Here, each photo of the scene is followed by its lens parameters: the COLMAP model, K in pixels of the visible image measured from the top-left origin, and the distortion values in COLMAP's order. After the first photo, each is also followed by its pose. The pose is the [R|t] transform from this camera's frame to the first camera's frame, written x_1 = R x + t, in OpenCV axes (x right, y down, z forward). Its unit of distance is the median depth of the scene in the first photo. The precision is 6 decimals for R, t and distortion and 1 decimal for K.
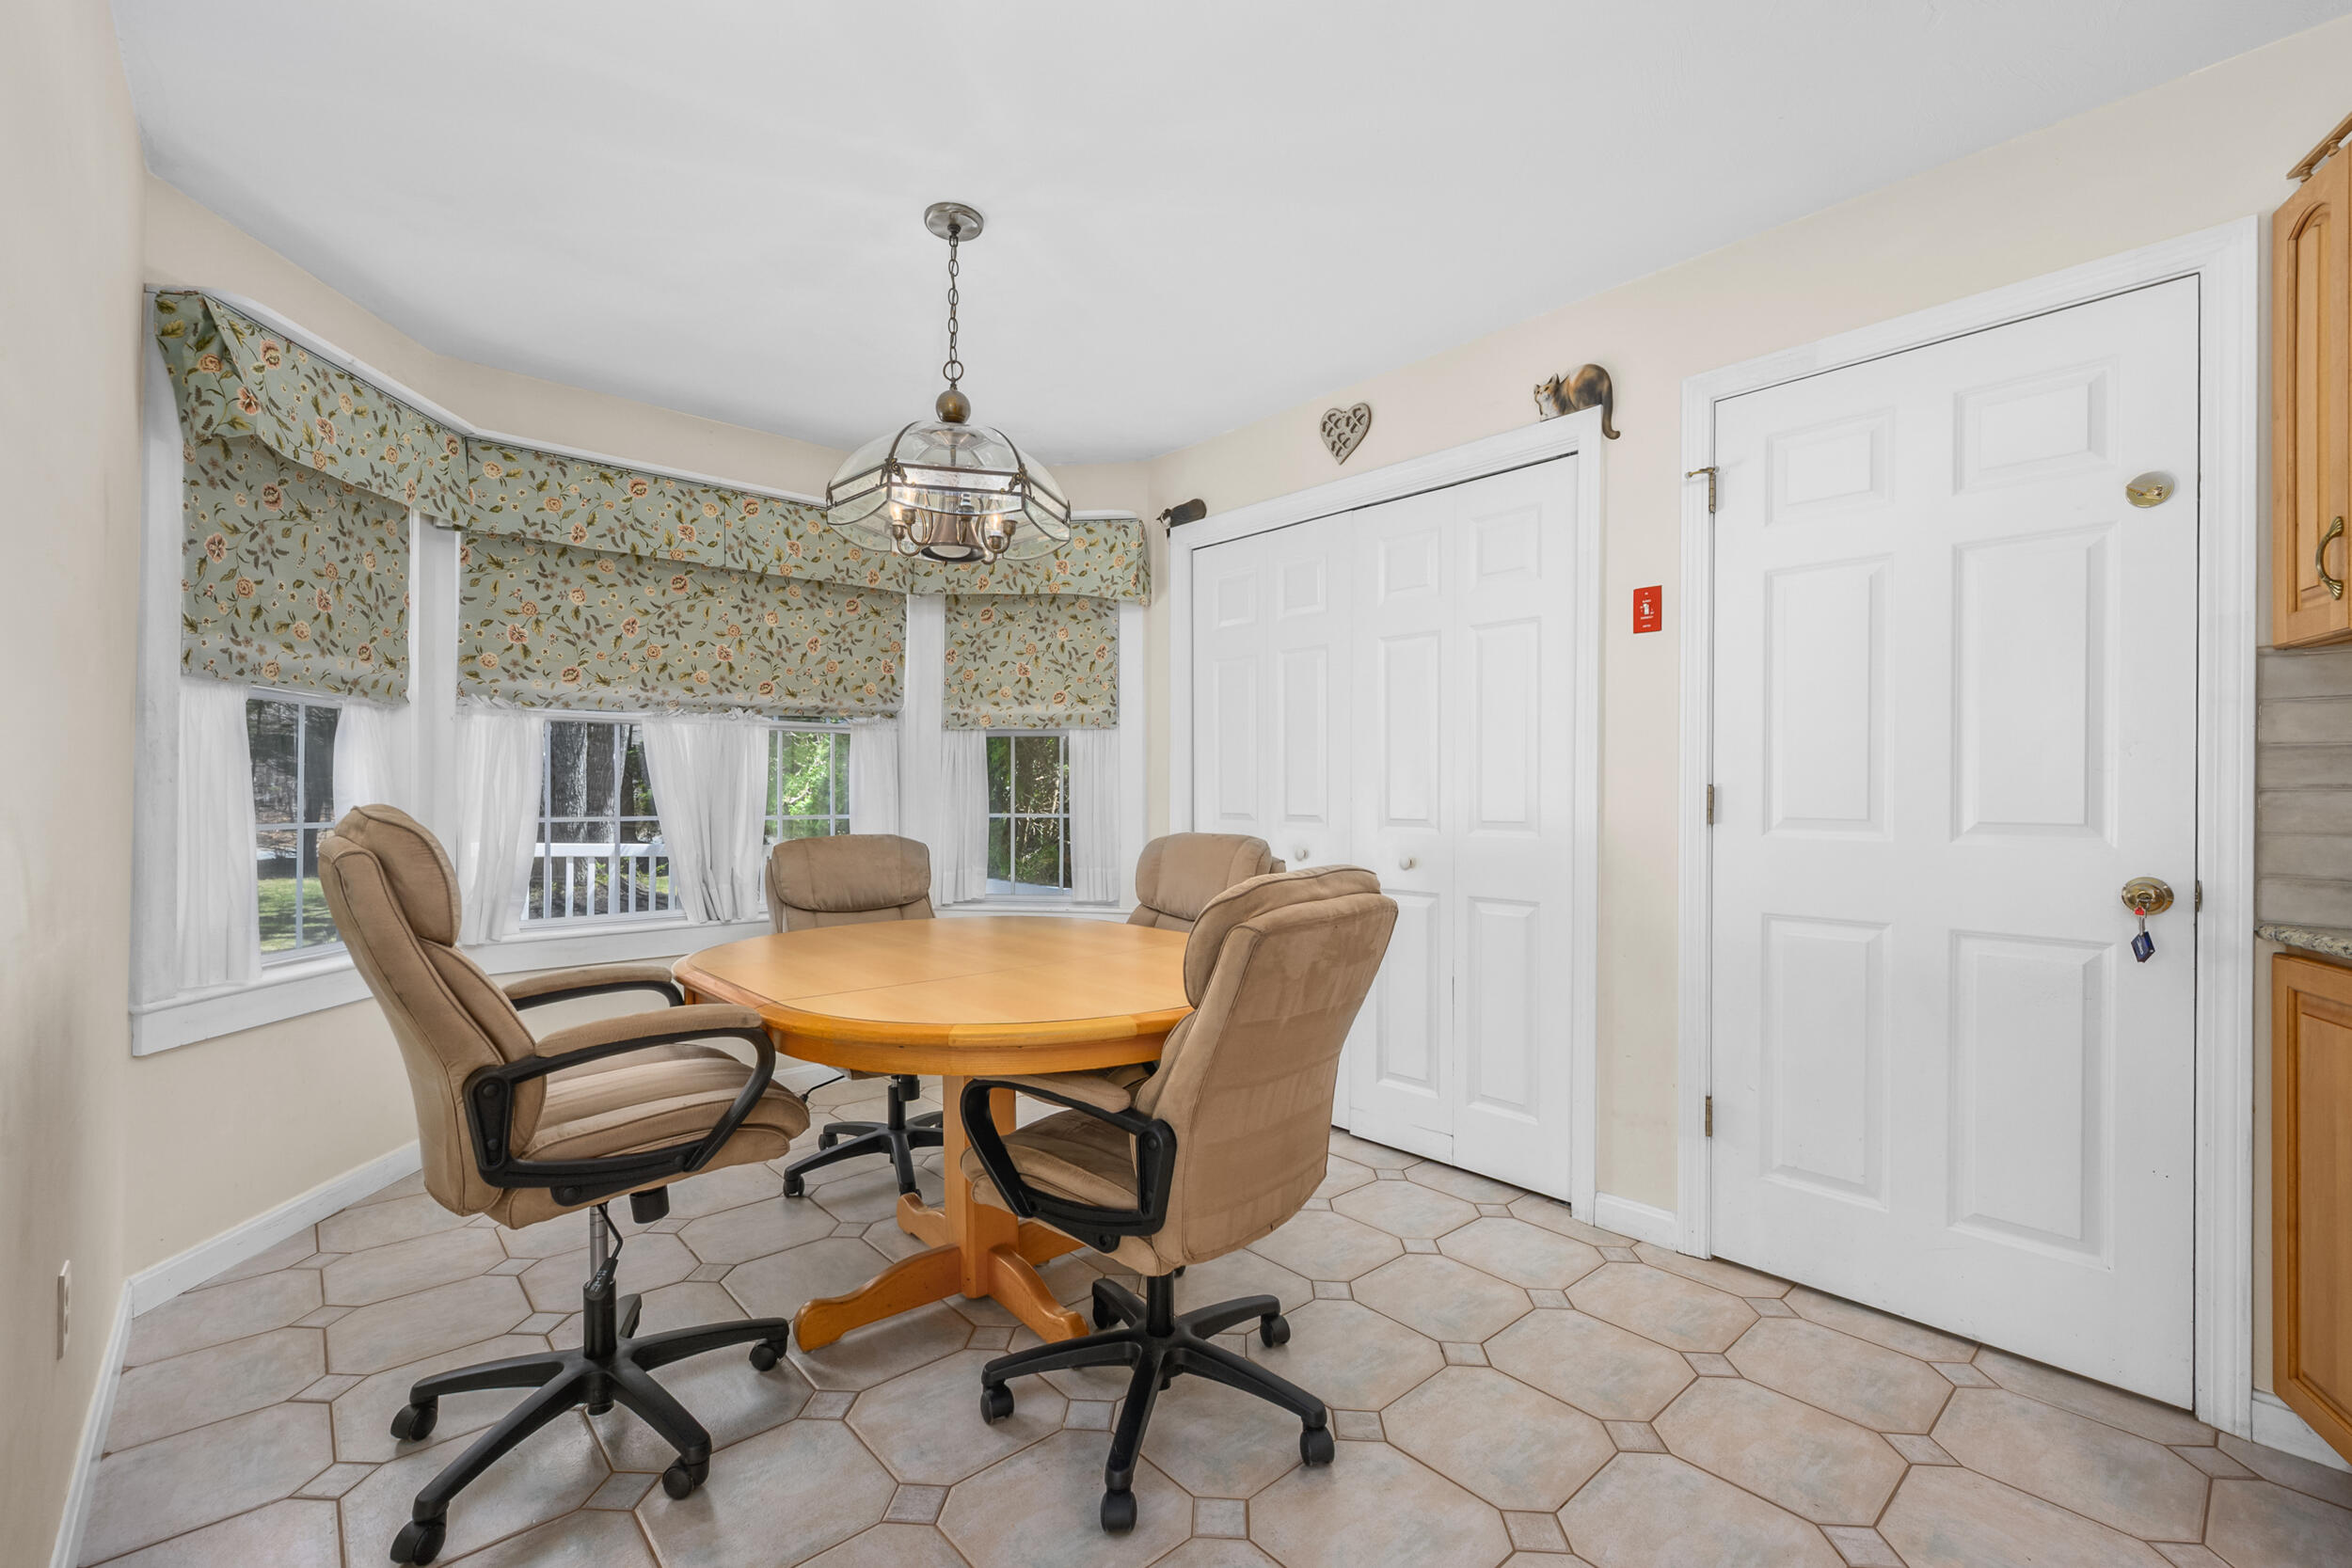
lens RADIAL K [[1001.3, 0, 1186.9], [0, 1001.3, 792.4], [0, 0, 1]] dist [-0.004682, -0.000572]
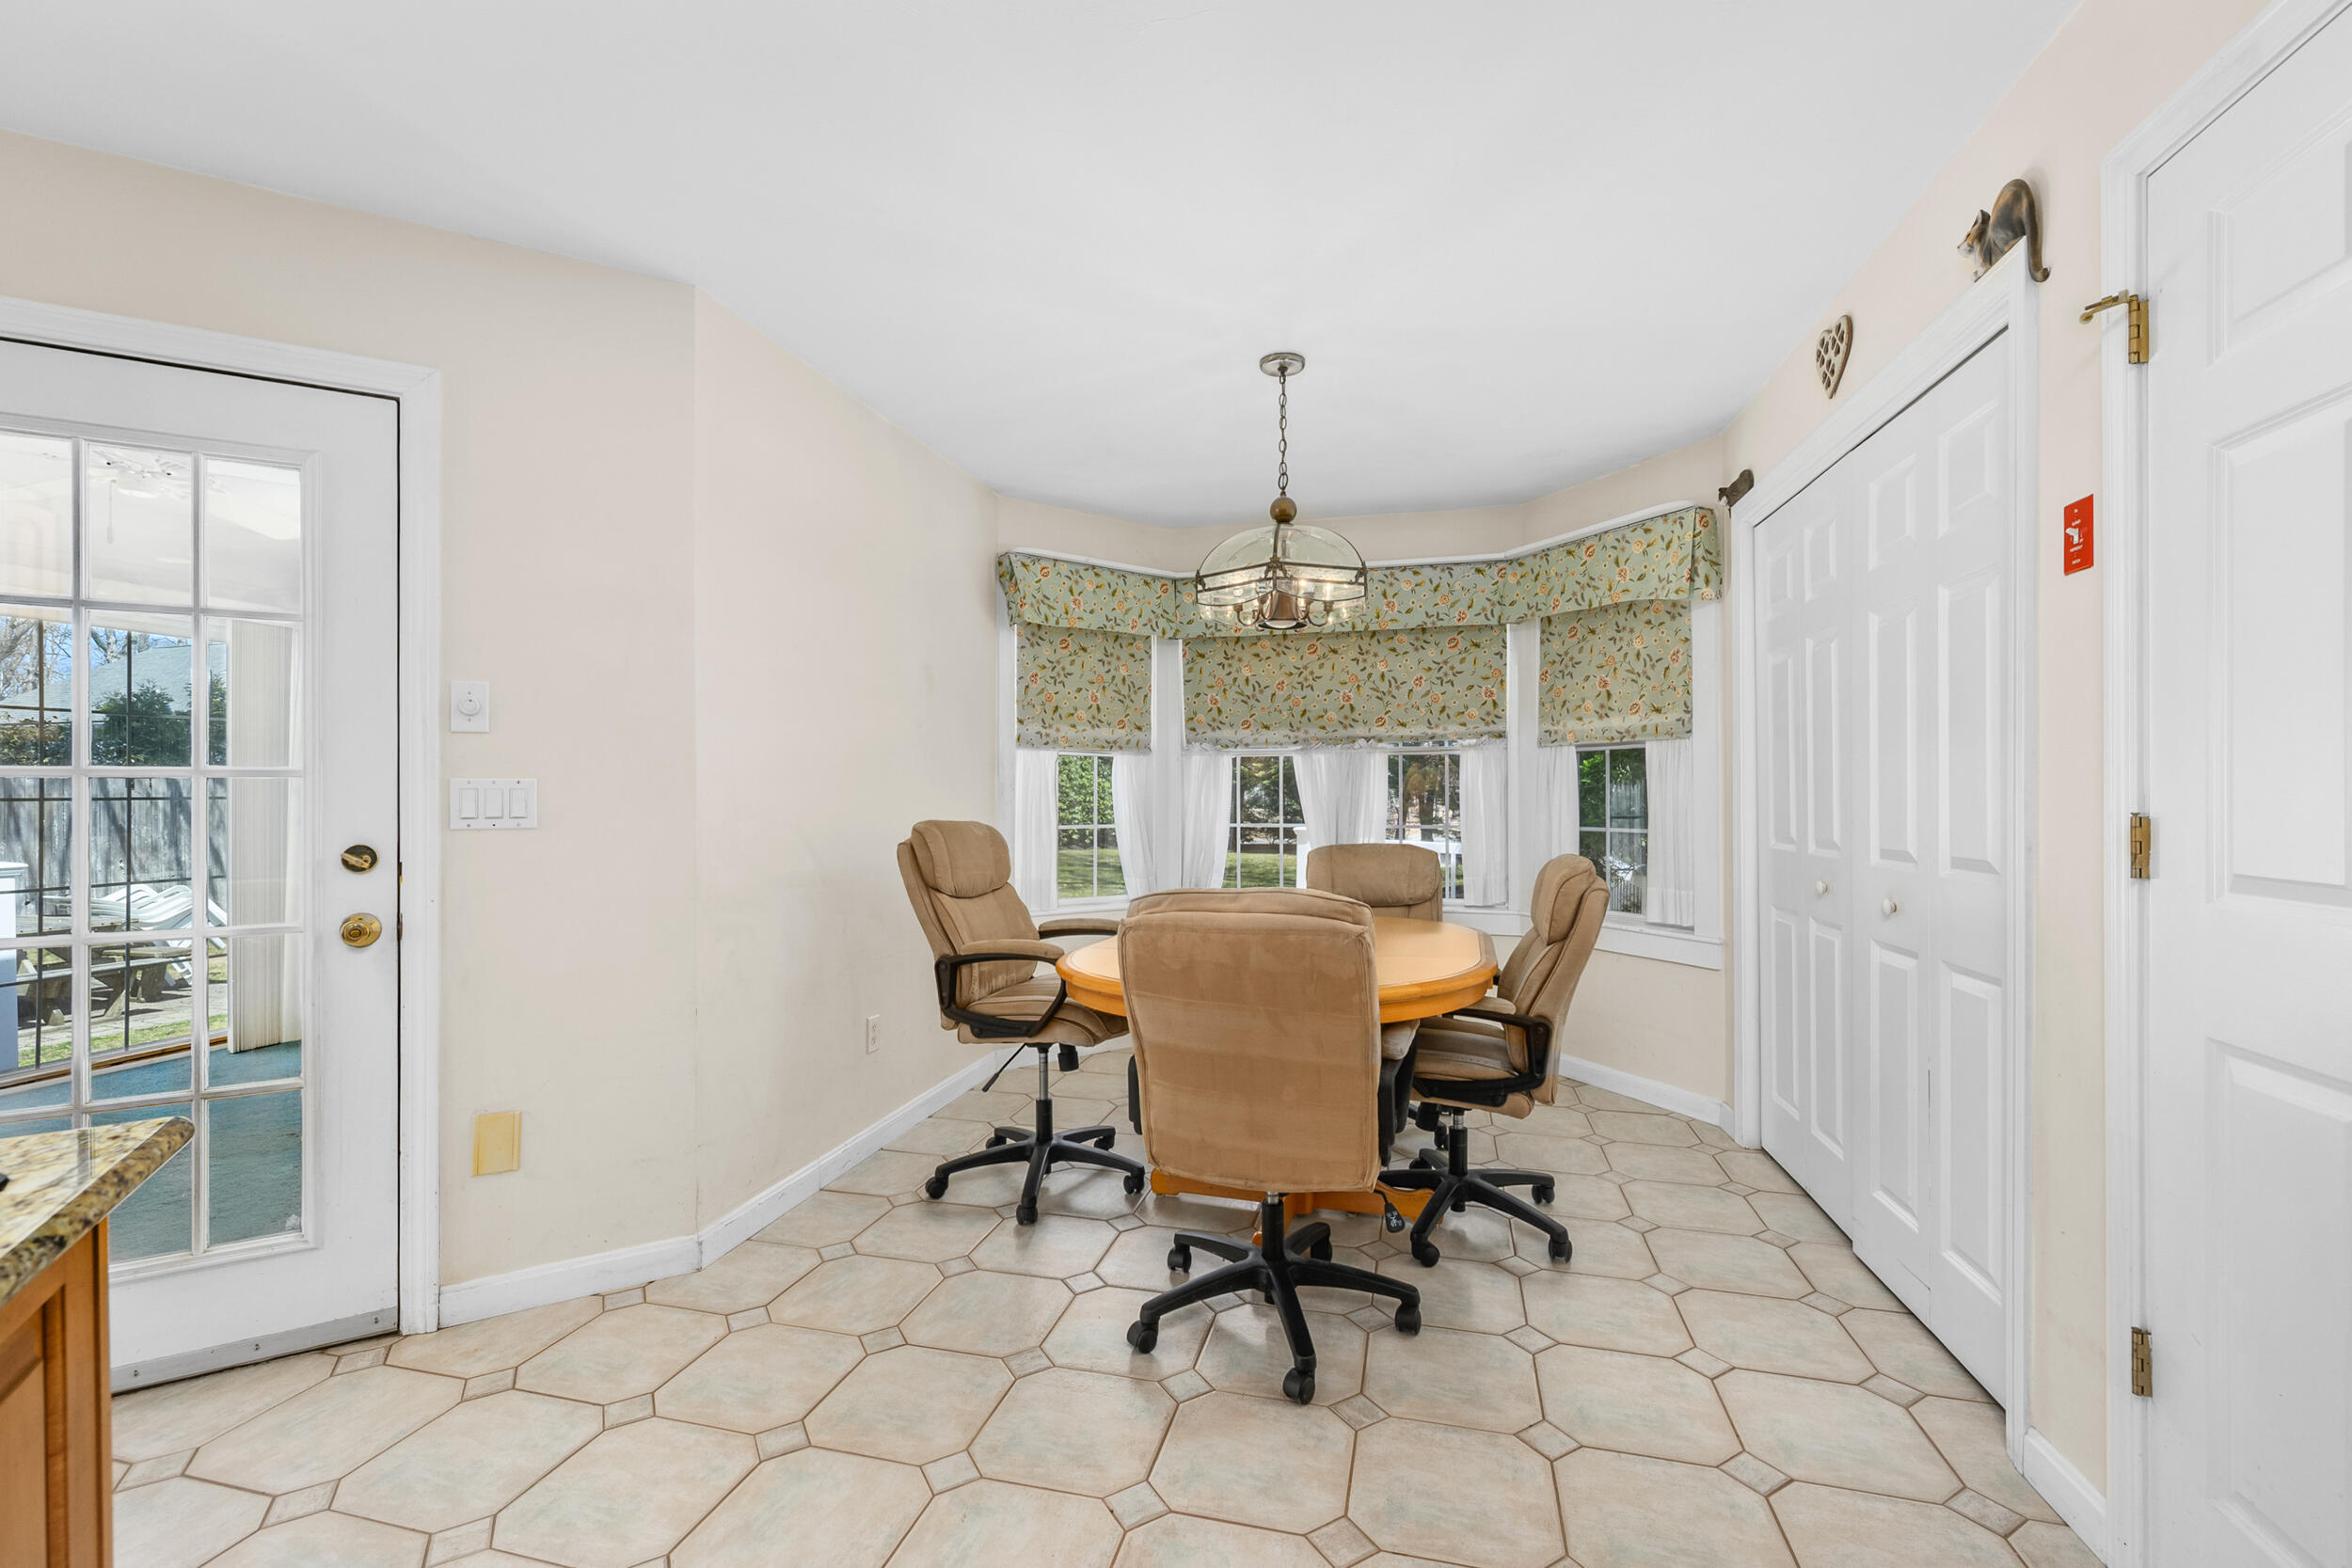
lens RADIAL K [[1001.3, 0, 1181.6], [0, 1001.3, 786.4], [0, 0, 1]] dist [-0.004682, -0.000572]
pose [[0.545834, -0.010441, -0.837828, 0.535327], [0.004310, 0.999944, -0.009654, -0.015313], [0.837882, 0.001659, 0.545848, 0.138781]]
